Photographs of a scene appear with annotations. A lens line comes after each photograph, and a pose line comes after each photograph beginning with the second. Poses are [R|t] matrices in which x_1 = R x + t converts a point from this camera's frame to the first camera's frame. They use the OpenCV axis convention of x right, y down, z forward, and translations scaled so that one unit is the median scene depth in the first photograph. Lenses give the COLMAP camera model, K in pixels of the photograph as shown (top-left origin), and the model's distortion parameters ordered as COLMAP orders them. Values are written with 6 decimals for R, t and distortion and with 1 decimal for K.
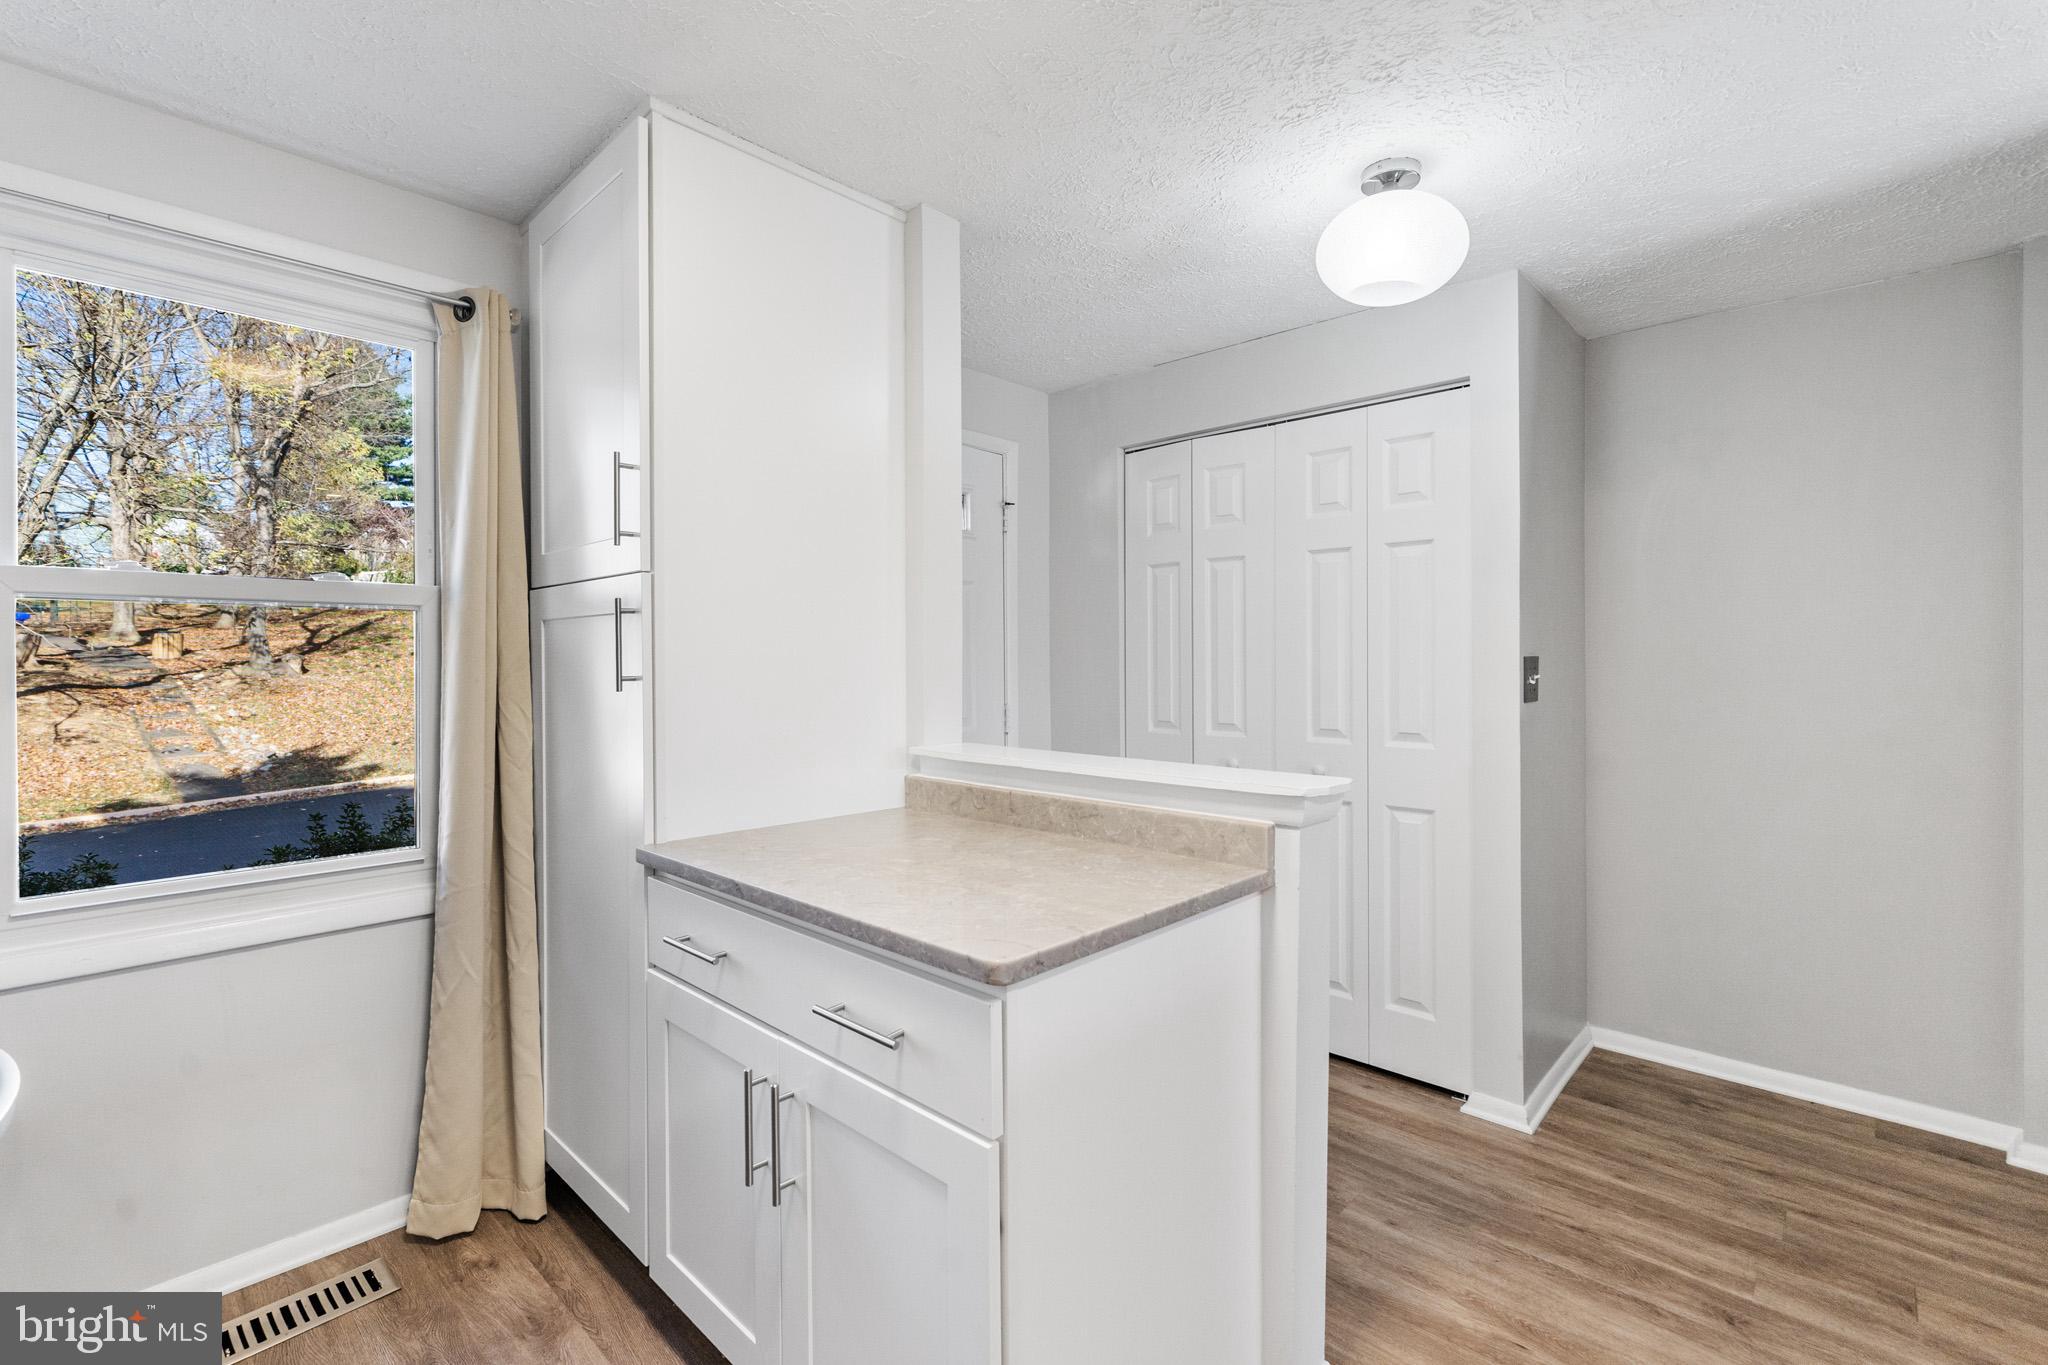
lens RADIAL K [[894.7, 0, 1016.8], [0, 894.7, 667.8], [0, 0, 1]] dist [0.002957, 0.000212]
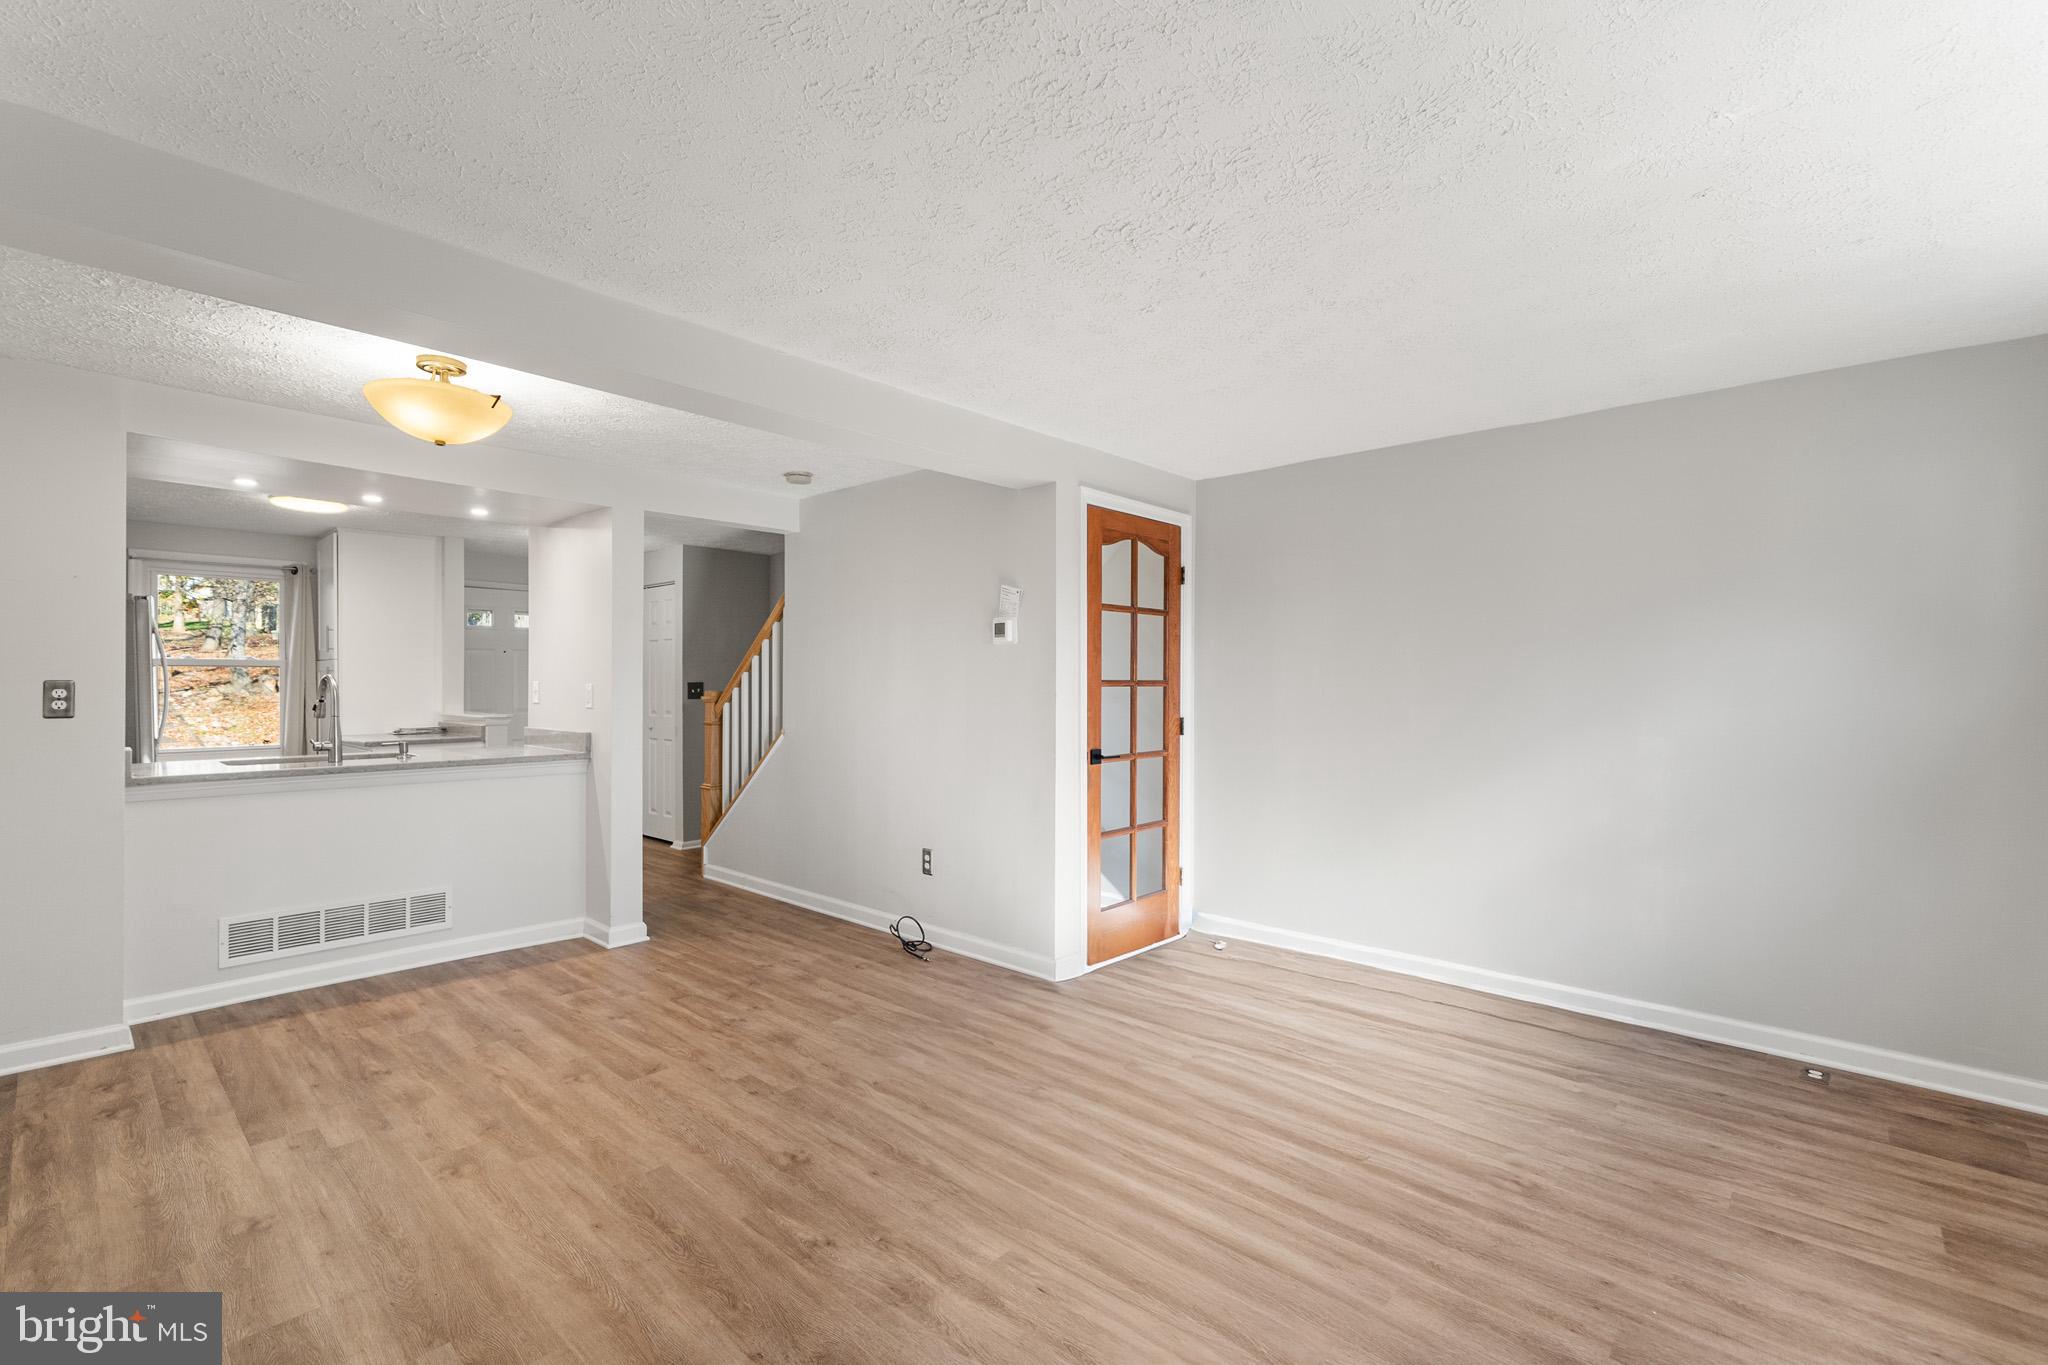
lens RADIAL K [[894.7, 0, 1031.4], [0, 894.7, 691.0], [0, 0, 1]] dist [0.002957, 0.000212]
pose [[0.999810, 0.003294, 0.019196, 0.180304], [-0.003332, 0.999993, 0.001925, -0.000369], [-0.019189, -0.001988, 0.999814, -0.206971]]
